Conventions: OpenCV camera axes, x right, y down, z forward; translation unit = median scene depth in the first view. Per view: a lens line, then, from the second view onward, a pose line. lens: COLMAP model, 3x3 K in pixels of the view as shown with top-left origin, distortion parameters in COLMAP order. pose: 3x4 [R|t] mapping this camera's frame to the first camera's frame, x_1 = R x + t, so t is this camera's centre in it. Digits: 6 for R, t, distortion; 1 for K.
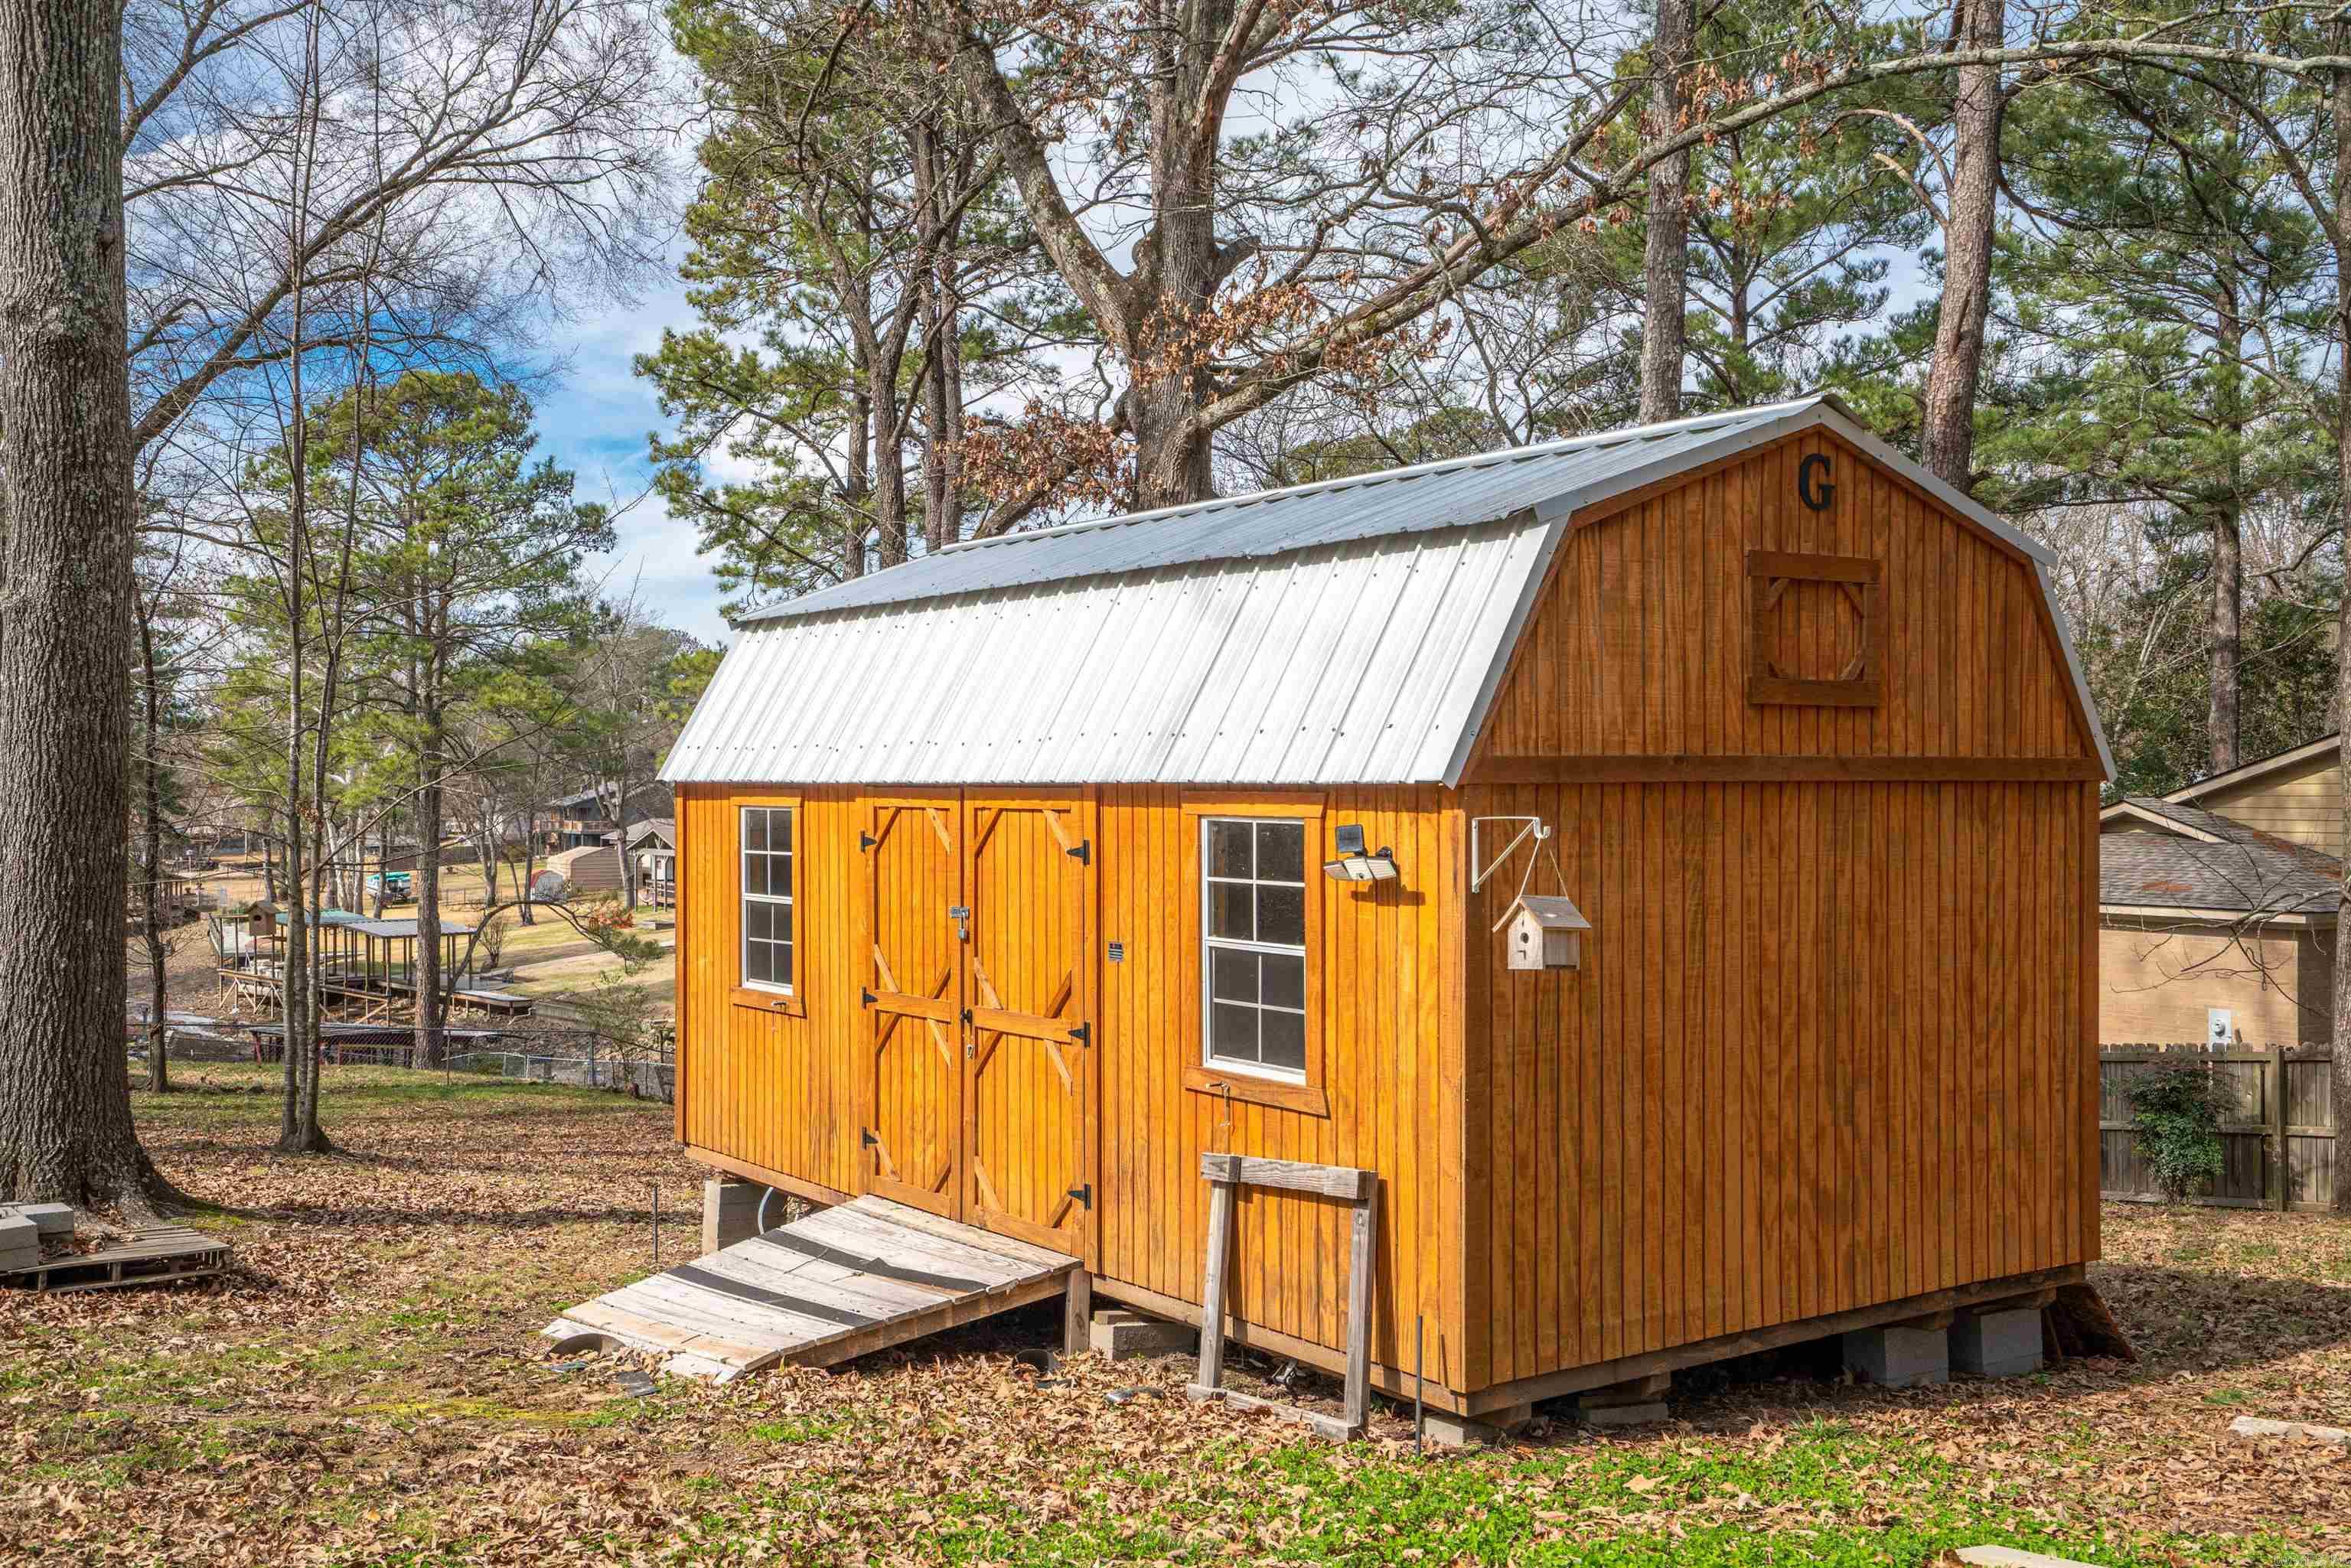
lens RADIAL K [[2402.6, 0, 1166.5], [0, 2402.6, 792.5], [0, 0, 1]] dist [0.073157, 0.000000]
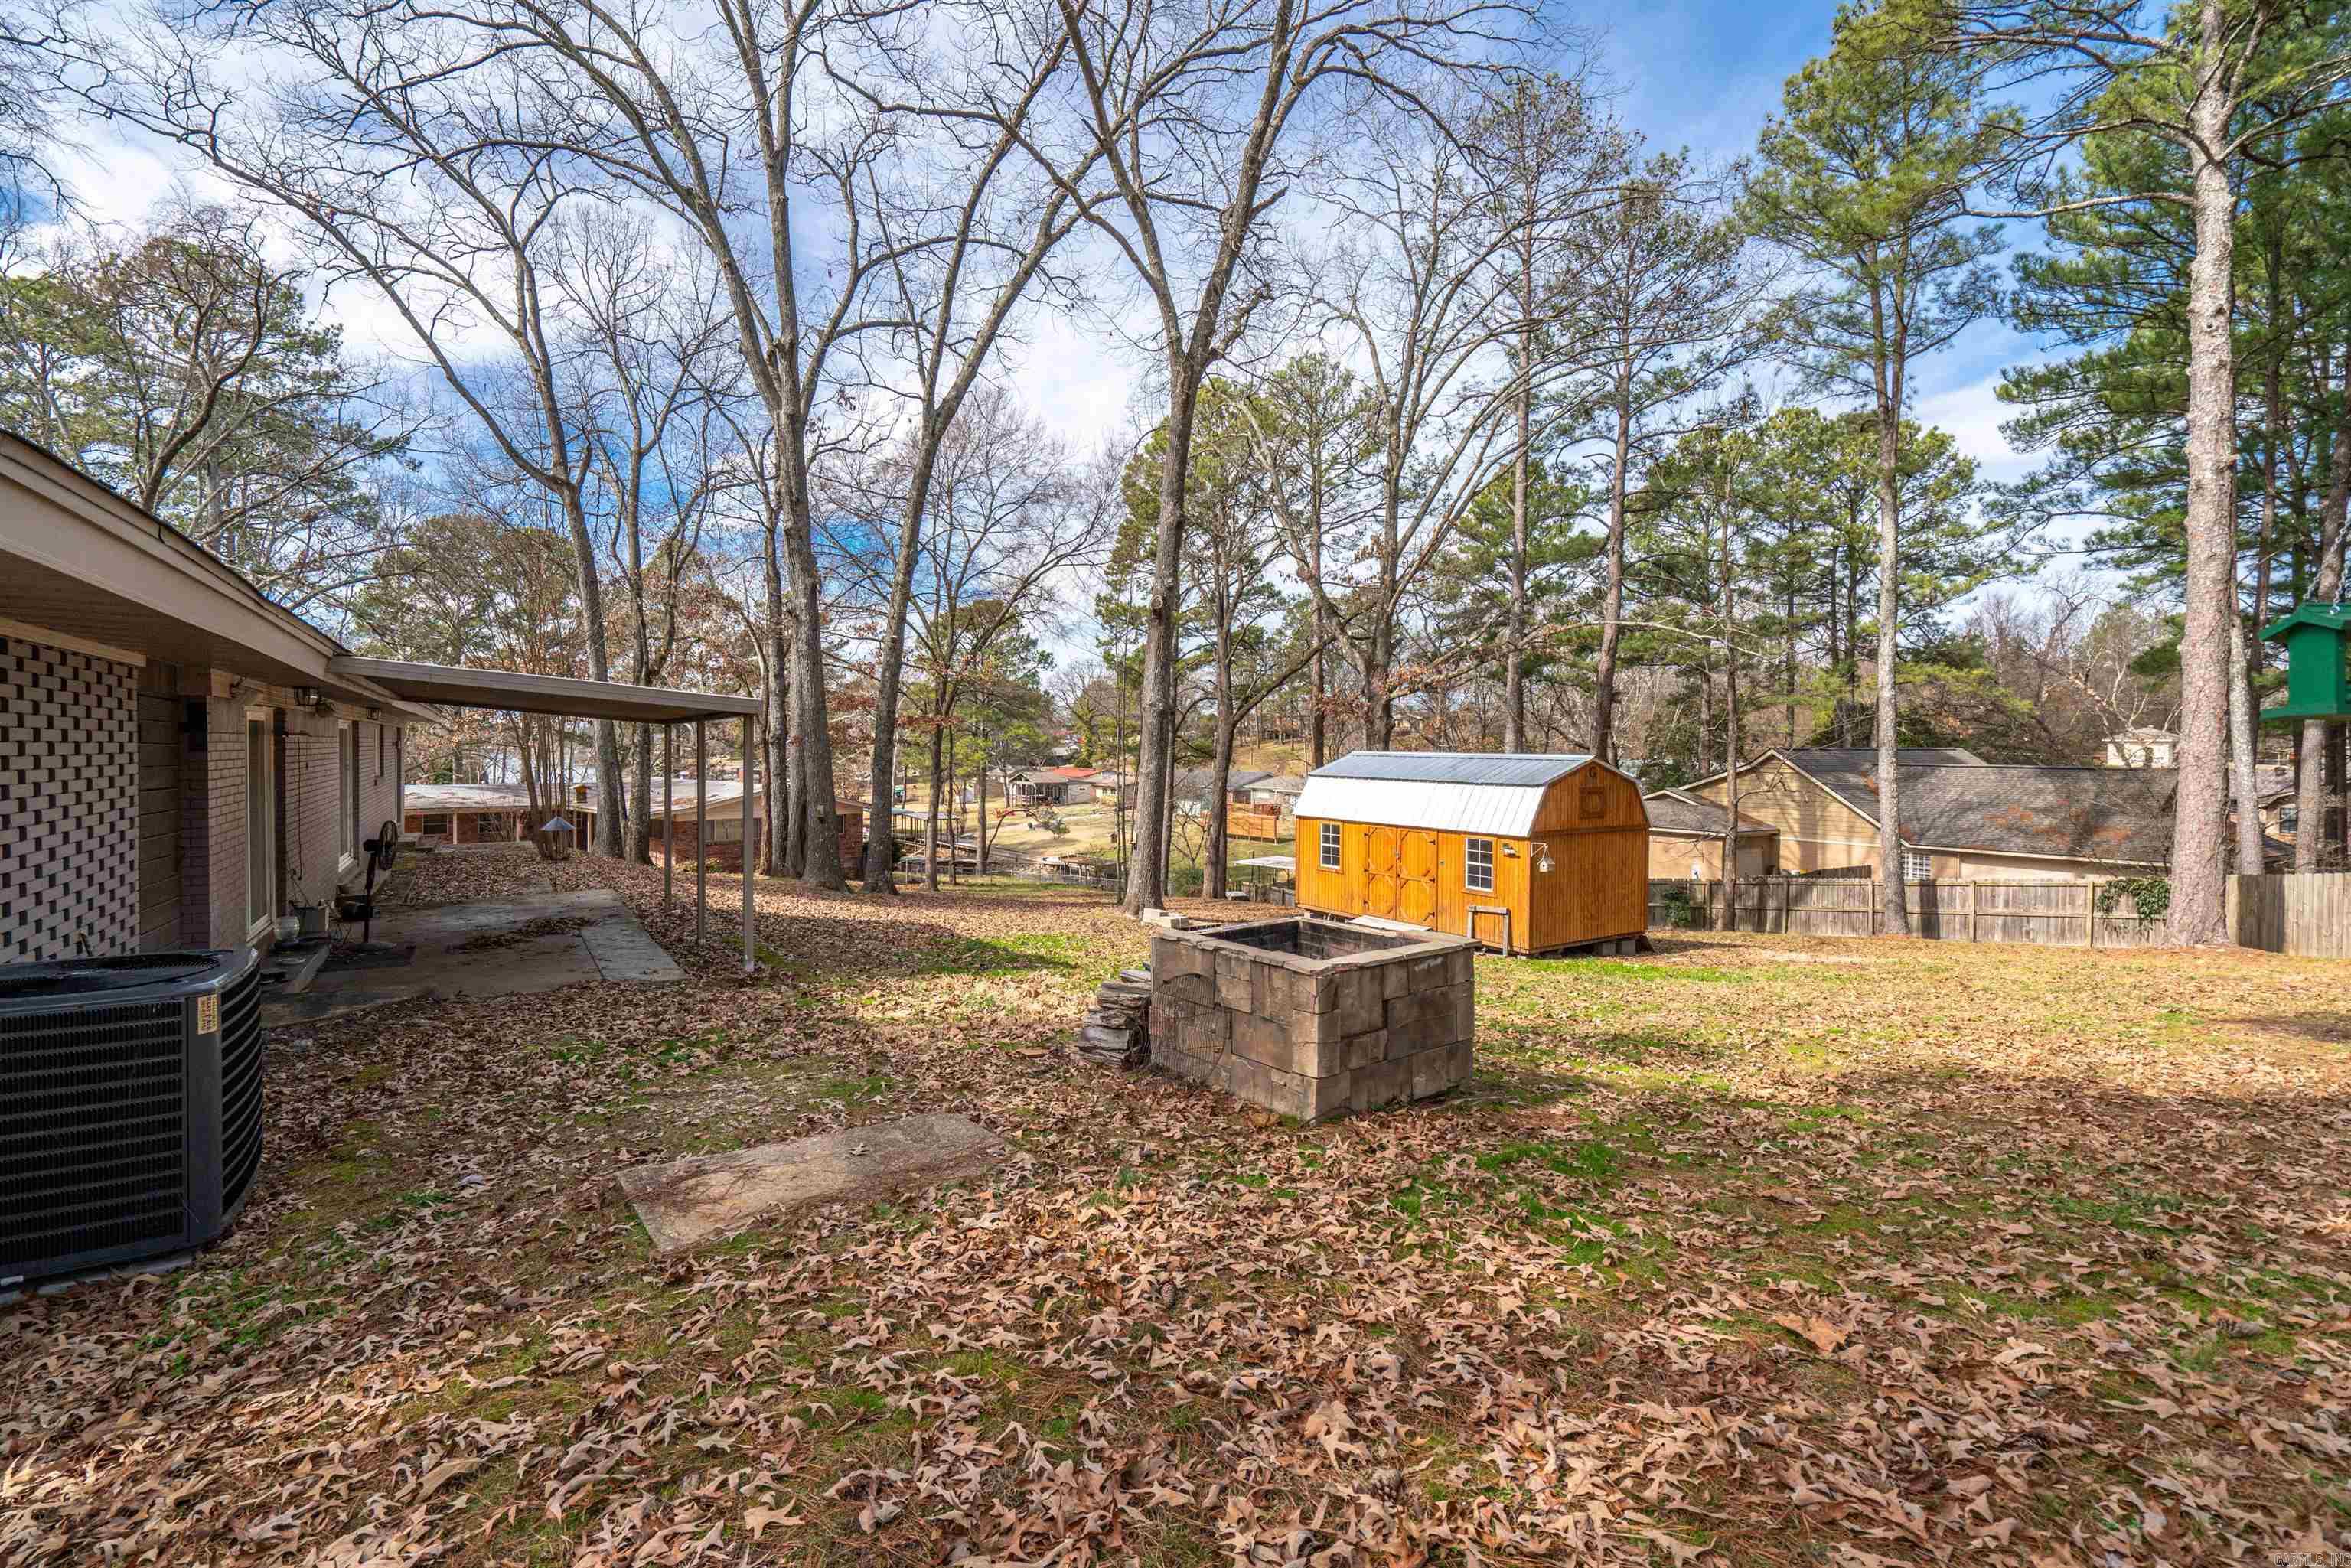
lens RADIAL K [[1074.9, 0, 1180.0], [0, 1074.9, 768.7], [0, 0, 1]] dist [-0.006505, 0.003805]
pose [[0.998595, 0.005948, -0.052654, -0.336505], [-0.005268, 0.999901, 0.013034, -0.115590], [0.052726, -0.012738, 0.998528, -0.909673]]
